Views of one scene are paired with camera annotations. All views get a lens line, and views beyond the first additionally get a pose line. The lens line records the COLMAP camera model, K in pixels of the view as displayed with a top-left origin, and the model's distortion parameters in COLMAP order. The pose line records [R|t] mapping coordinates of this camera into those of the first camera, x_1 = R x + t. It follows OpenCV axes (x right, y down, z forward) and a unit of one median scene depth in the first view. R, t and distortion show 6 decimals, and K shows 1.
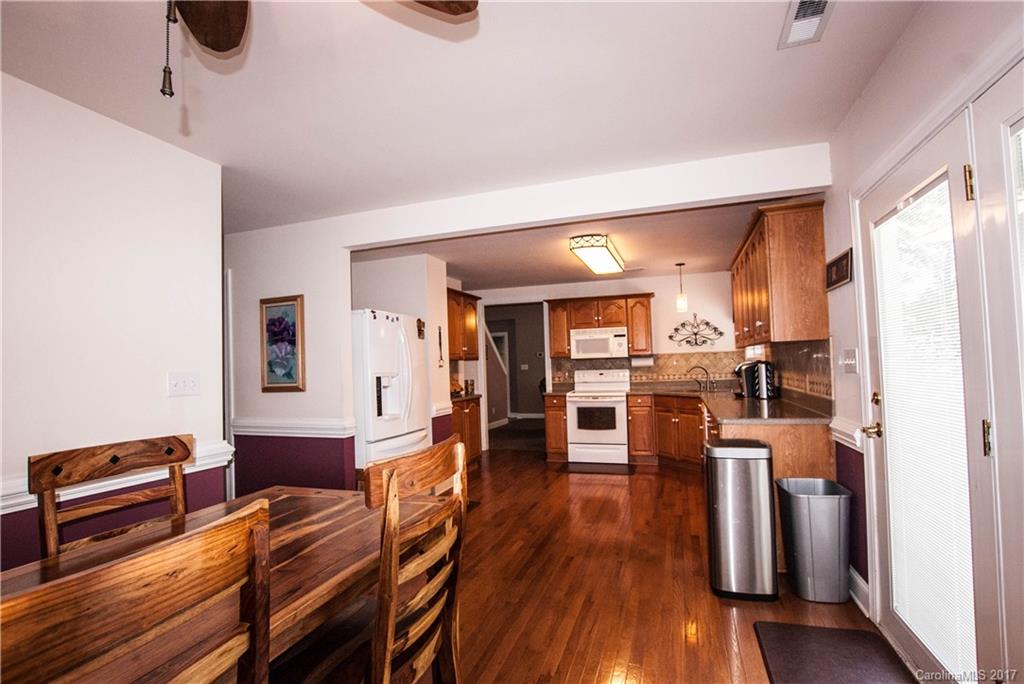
lens RADIAL K [[470.6, 0, 531.5], [0, 470.6, 349.3], [0, 0, 1]] dist [-0.018589, 0.000258]
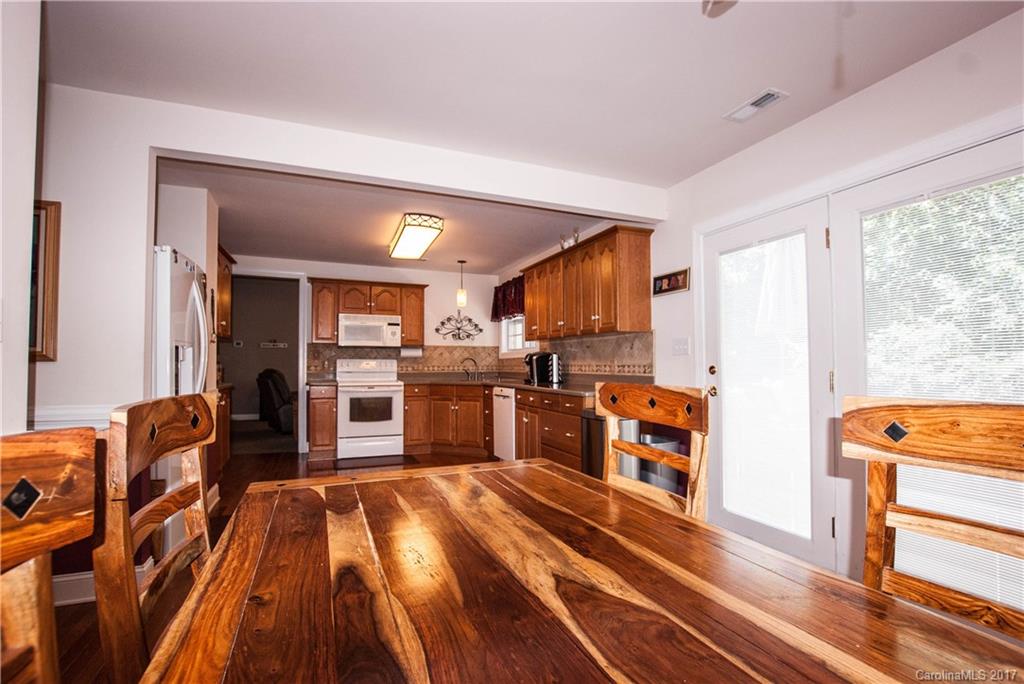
lens RADIAL K [[470.6, 0, 515.3], [0, 470.6, 349.4], [0, 0, 1]] dist [-0.018589, 0.000258]
pose [[0.761408, 0.051875, 0.646194, -0.249314], [-0.045140, 0.998616, -0.026979, 0.038156], [-0.646700, -0.008627, 0.762696, 0.094552]]
